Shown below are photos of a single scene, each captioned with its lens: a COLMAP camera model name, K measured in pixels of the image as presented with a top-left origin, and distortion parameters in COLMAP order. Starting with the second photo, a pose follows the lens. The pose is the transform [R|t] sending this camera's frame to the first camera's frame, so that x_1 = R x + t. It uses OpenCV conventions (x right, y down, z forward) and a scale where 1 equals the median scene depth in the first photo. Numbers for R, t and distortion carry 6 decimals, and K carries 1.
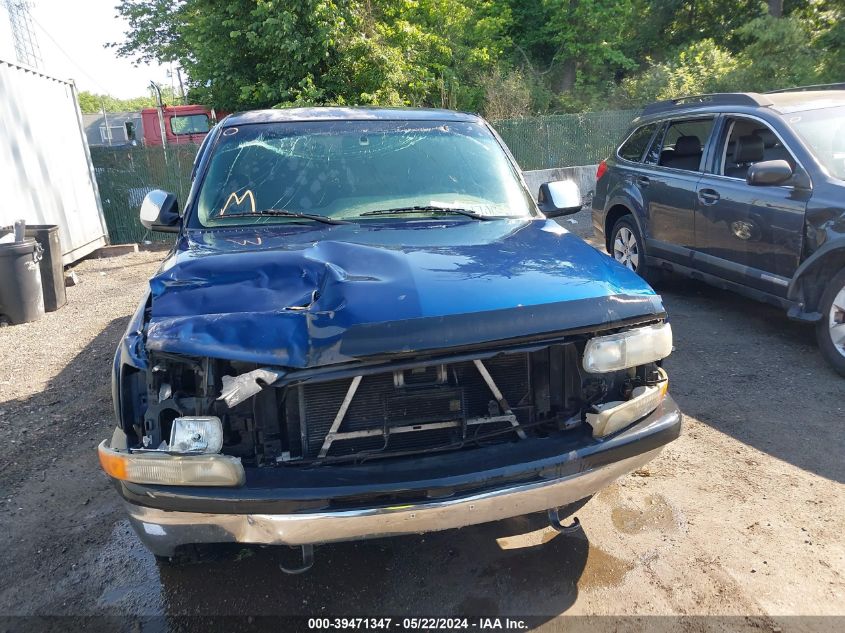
lens RADIAL K [[720.0, 0, 422.5], [0, 720.0, 316.5], [0, 0, 1]] dist [-0.006852, -0.009918]
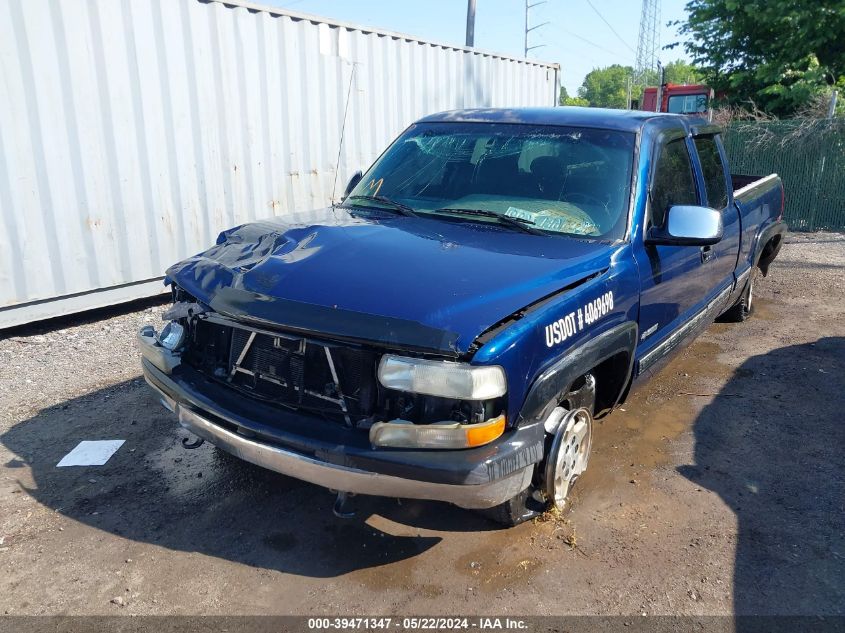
lens RADIAL K [[720.0, 0, 422.5], [0, 720.0, 316.5], [0, 0, 1]] dist [-0.006852, -0.009918]
pose [[0.646768, 0.242537, -0.723095, 0.988475], [-0.211276, 0.967962, 0.135694, -0.171146], [0.732839, 0.065010, 0.677289, 0.316412]]
